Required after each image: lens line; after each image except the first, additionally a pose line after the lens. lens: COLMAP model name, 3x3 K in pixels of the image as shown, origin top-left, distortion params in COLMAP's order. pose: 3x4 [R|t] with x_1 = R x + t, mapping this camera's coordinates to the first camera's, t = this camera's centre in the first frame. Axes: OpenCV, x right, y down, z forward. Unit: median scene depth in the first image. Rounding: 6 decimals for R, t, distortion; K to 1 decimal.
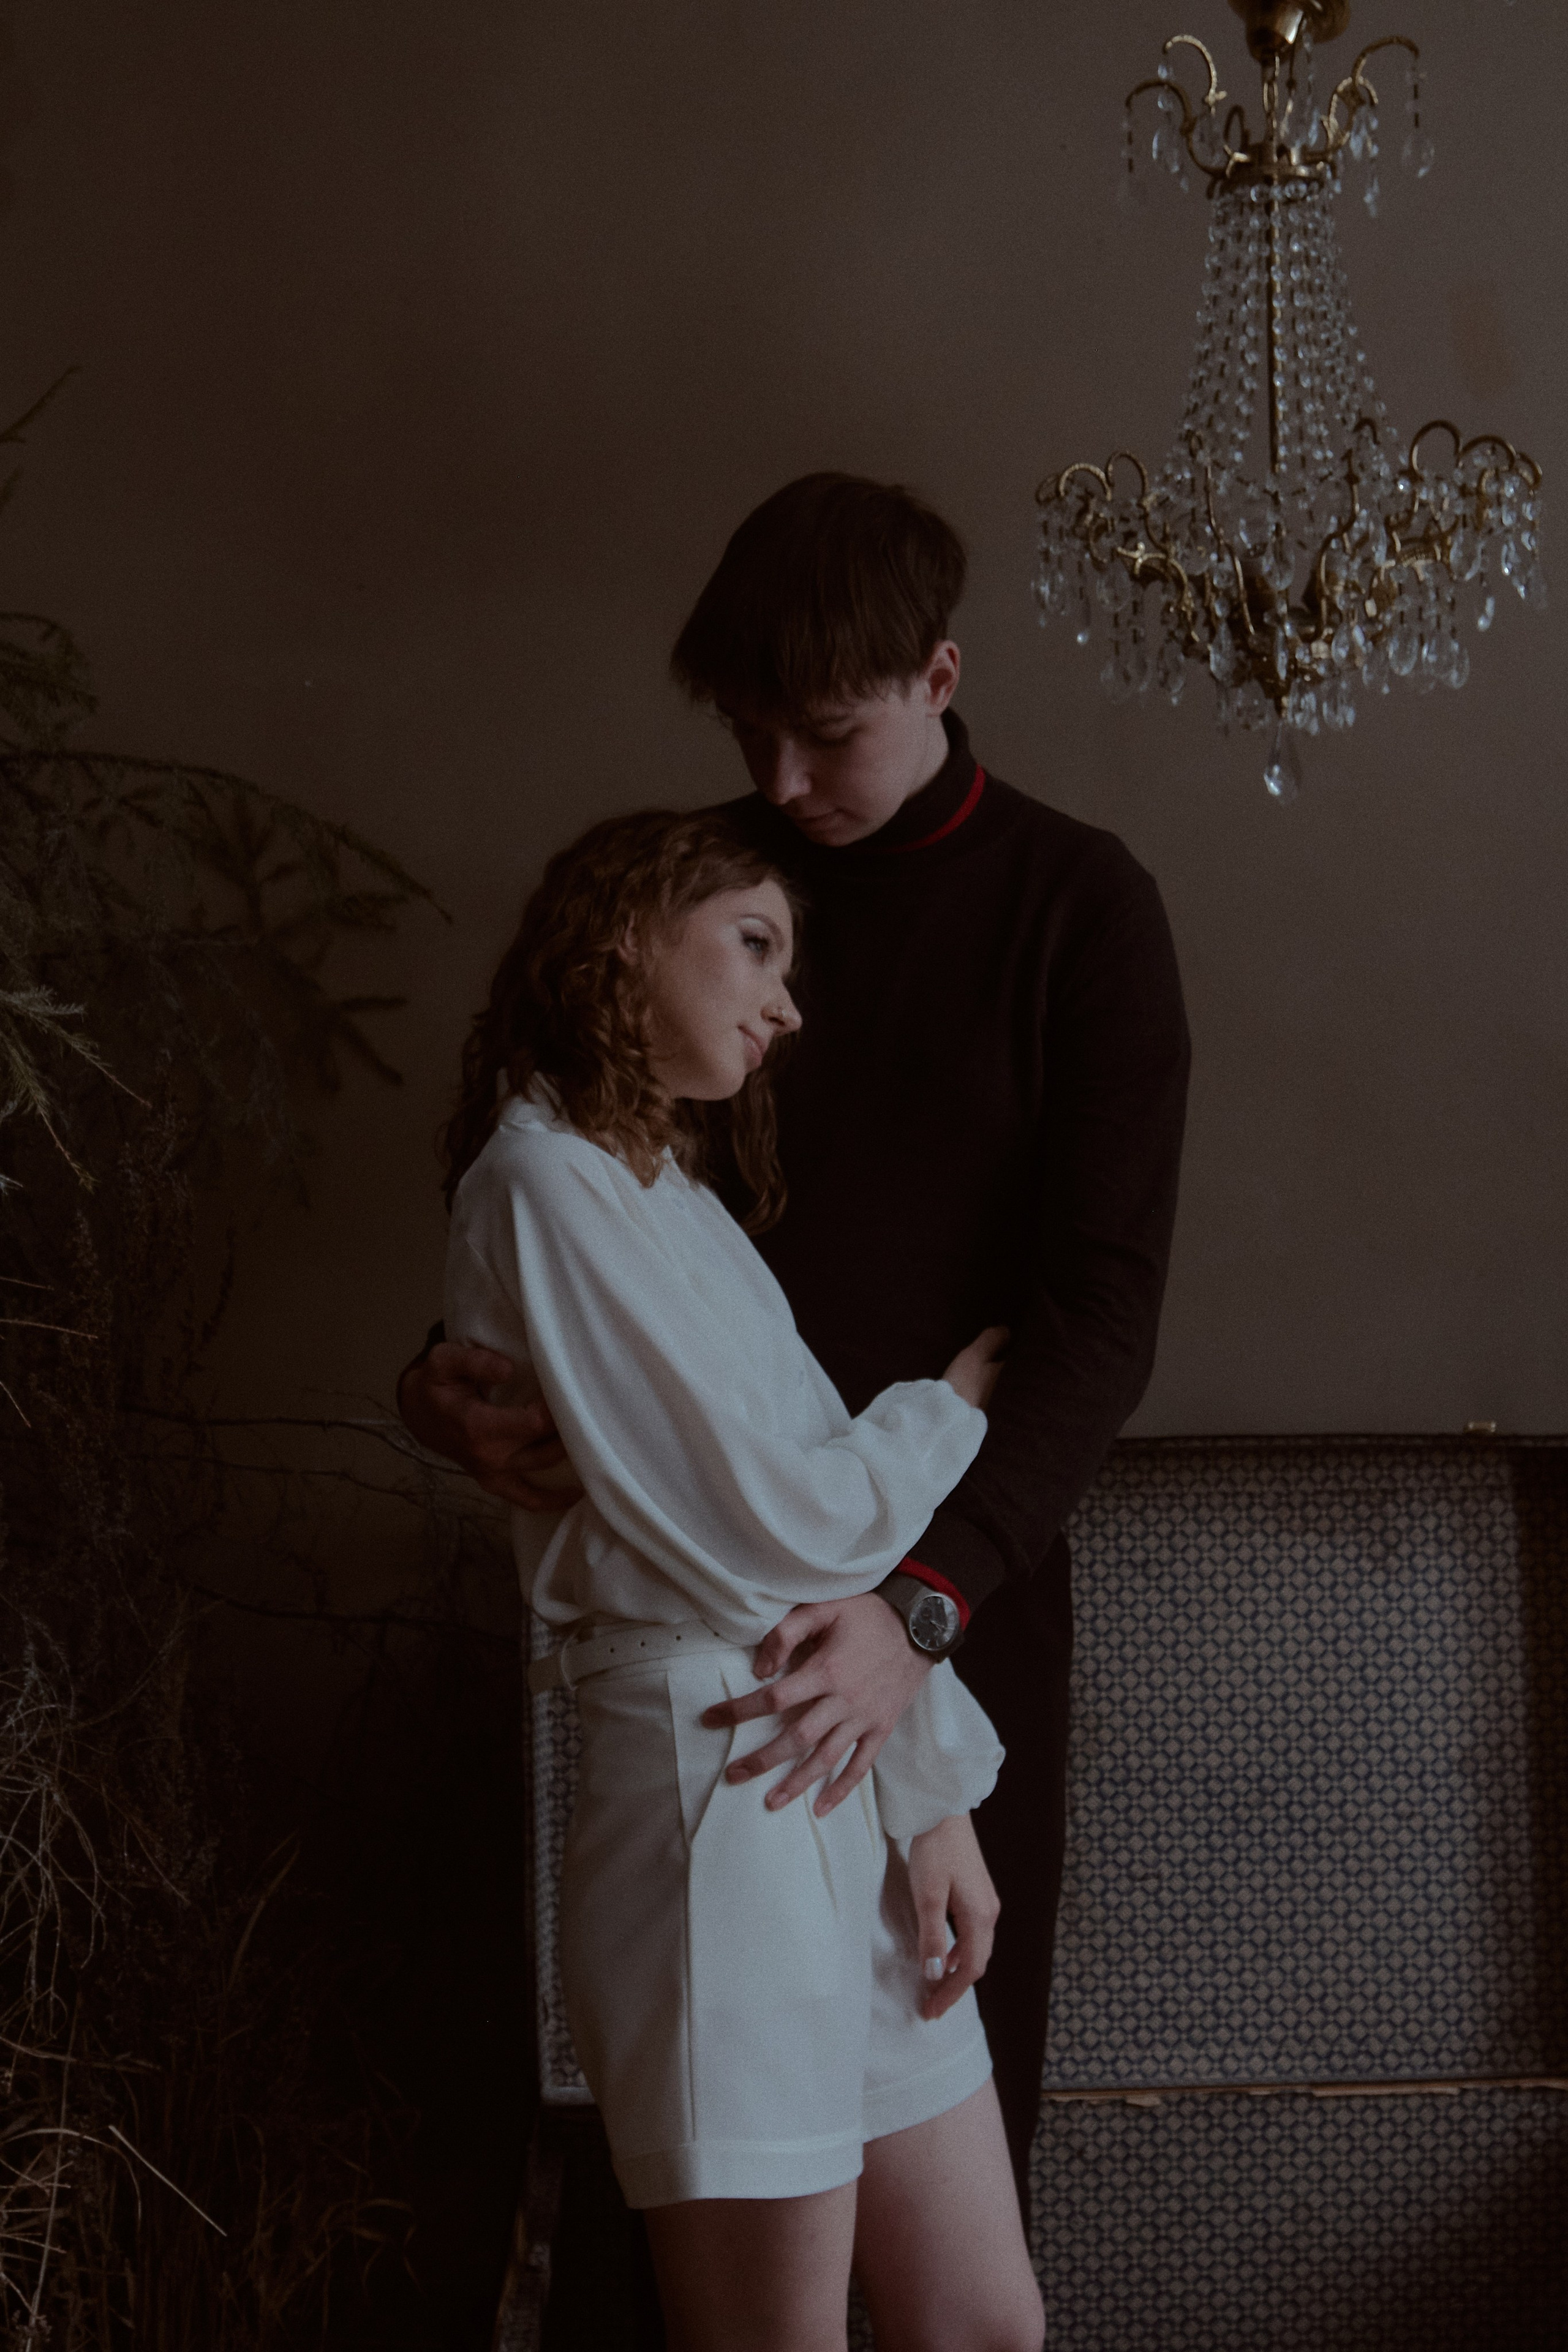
lens RADIAL K [[2625.2, 0, 795.0], [0, 2625.2, 1176.8], [0, 0, 1]] dist [0.010943, -0.065787]
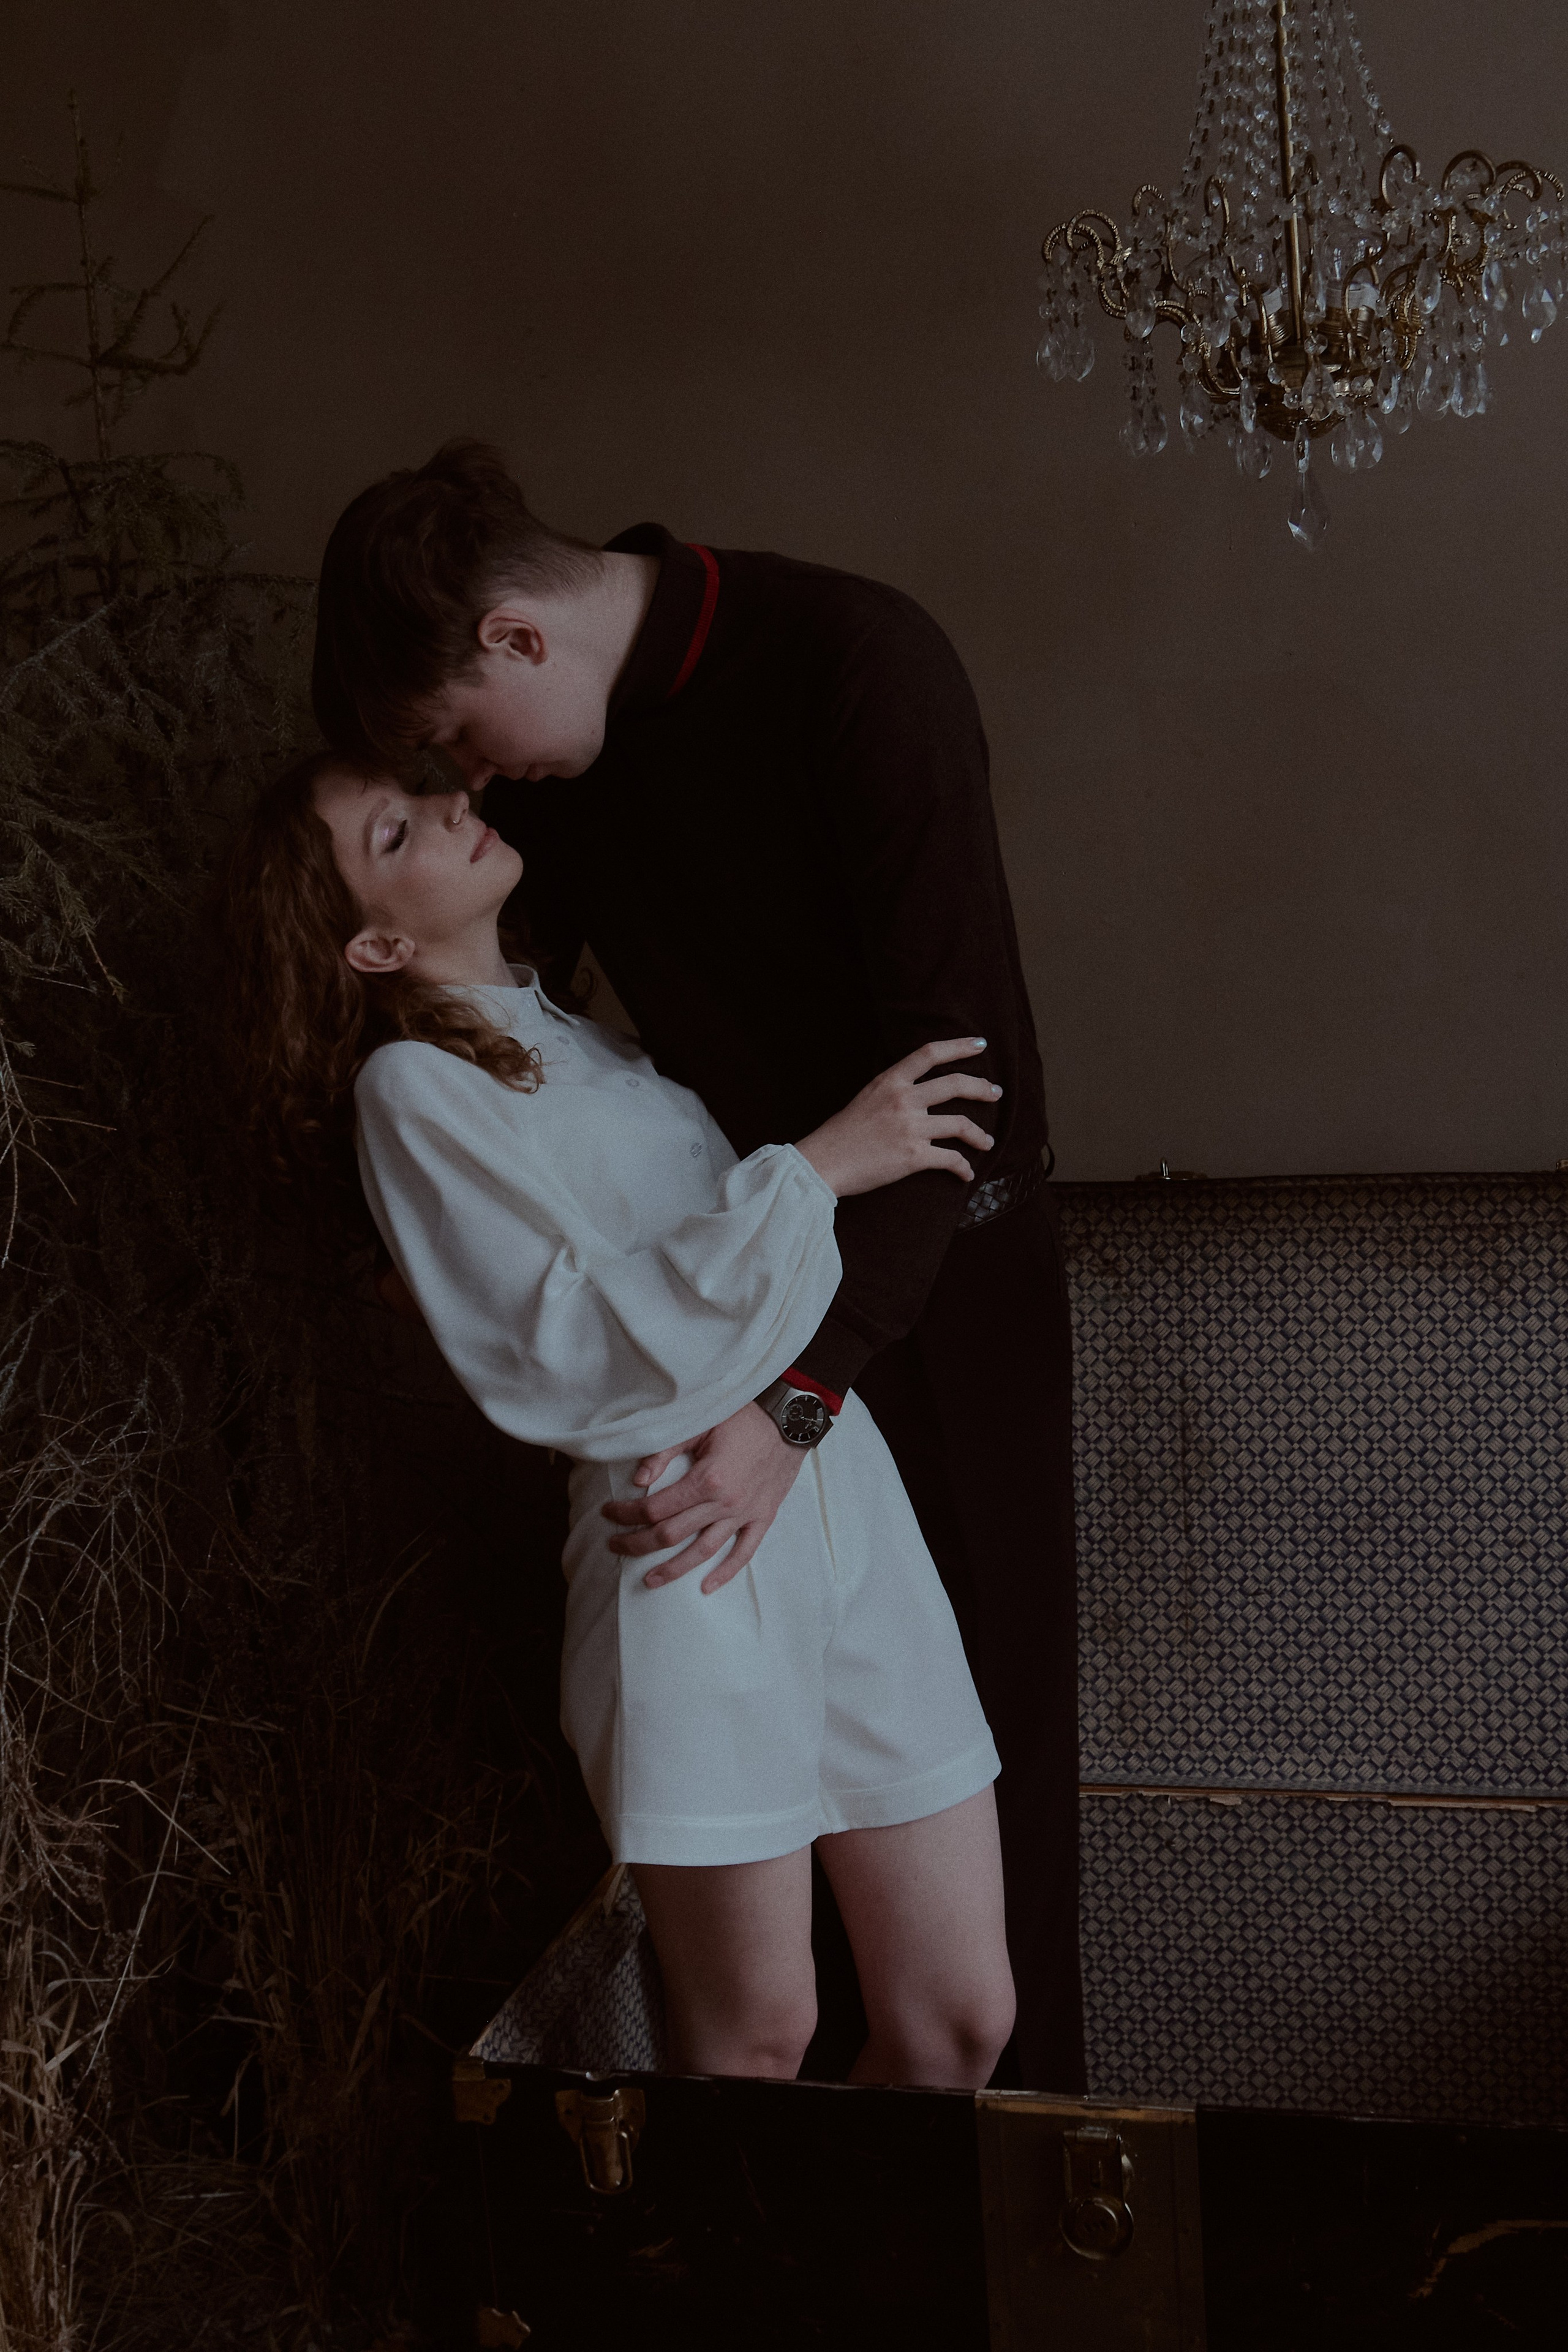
lens RADIAL K [[2625.2, 0, 795.0], [0, 2625.2, 1176.8], [0, 0, 1]] dist [0.010943, -0.065787]
pose [[0.958727, -0.008367, -0.284204, 0.255021], [0.045720, 0.991096, 0.125053, -0.036532], [0.280627, -0.132885, 0.950573, -0.023312]]
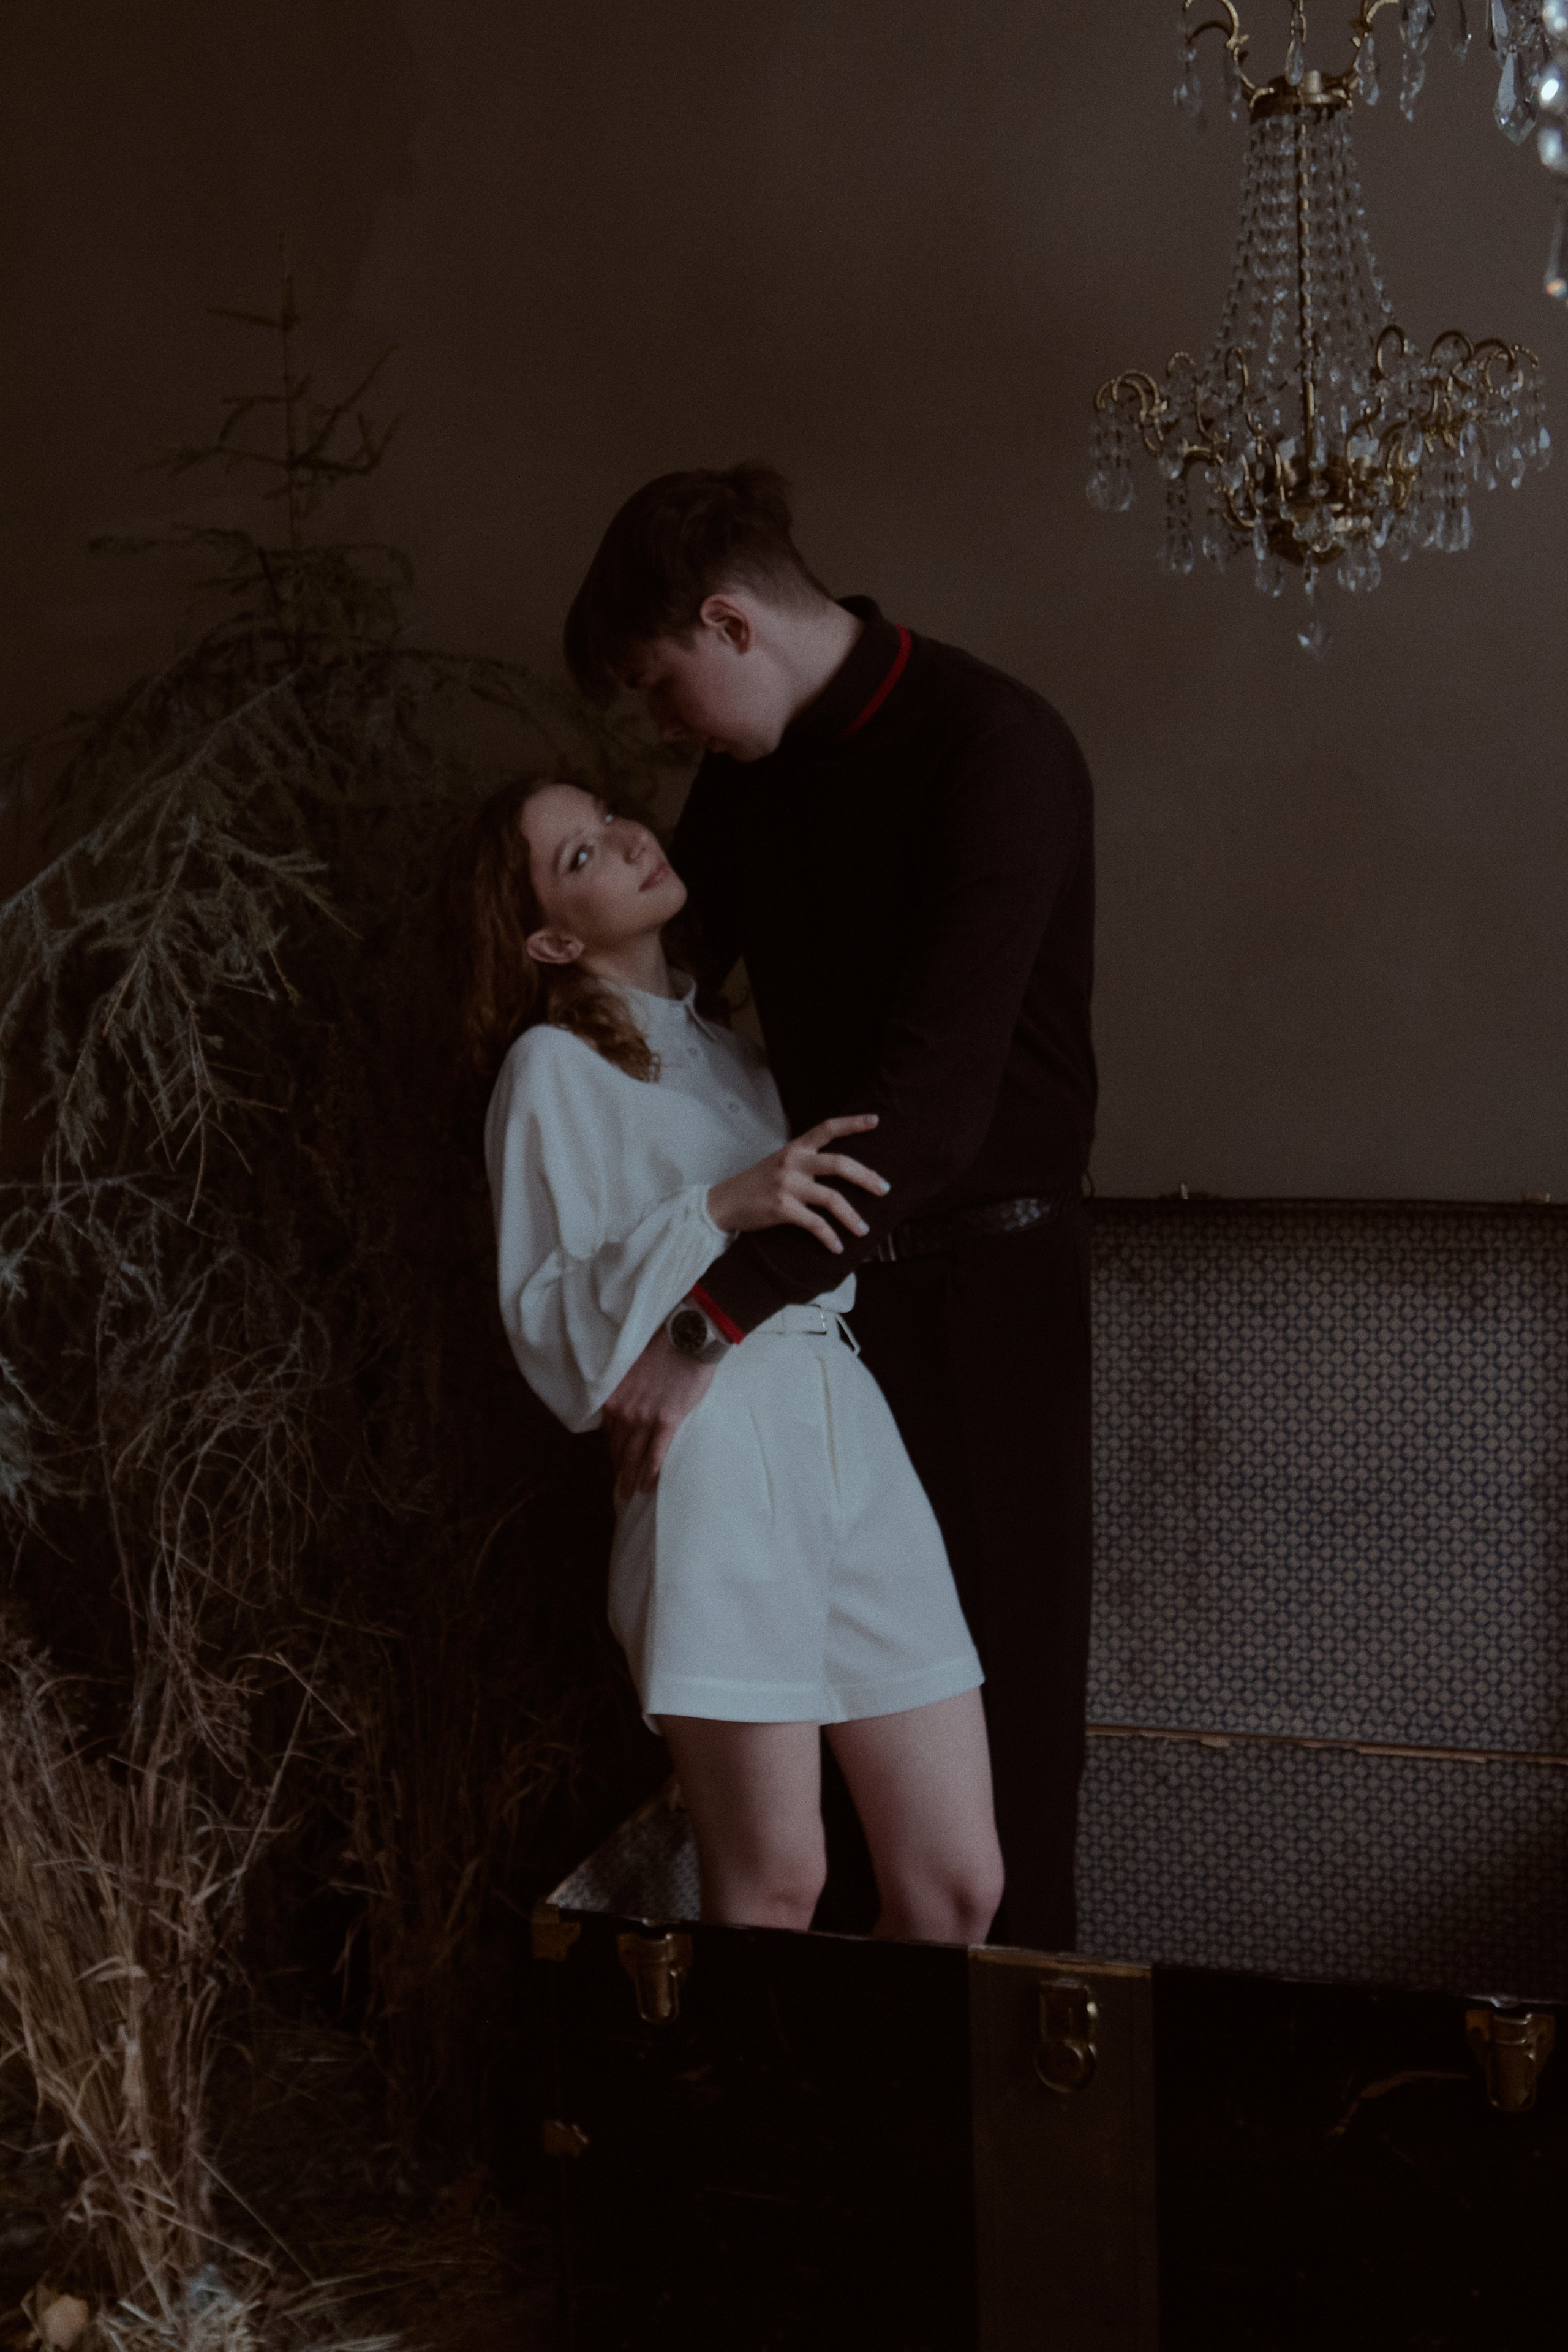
lens RADIAL K [[2625.2, 0, 795.0], [0, 2625.2, 1176.8], [0, 0, 1]] dist [0.010943, -0.065787]
pose [[0.943953, 0.022804, -0.329292, 0.324313], [0.011183, 0.994829, 0.100951, -0.031007], [0.329891, -0.098975, 0.938816, -0.167385]]
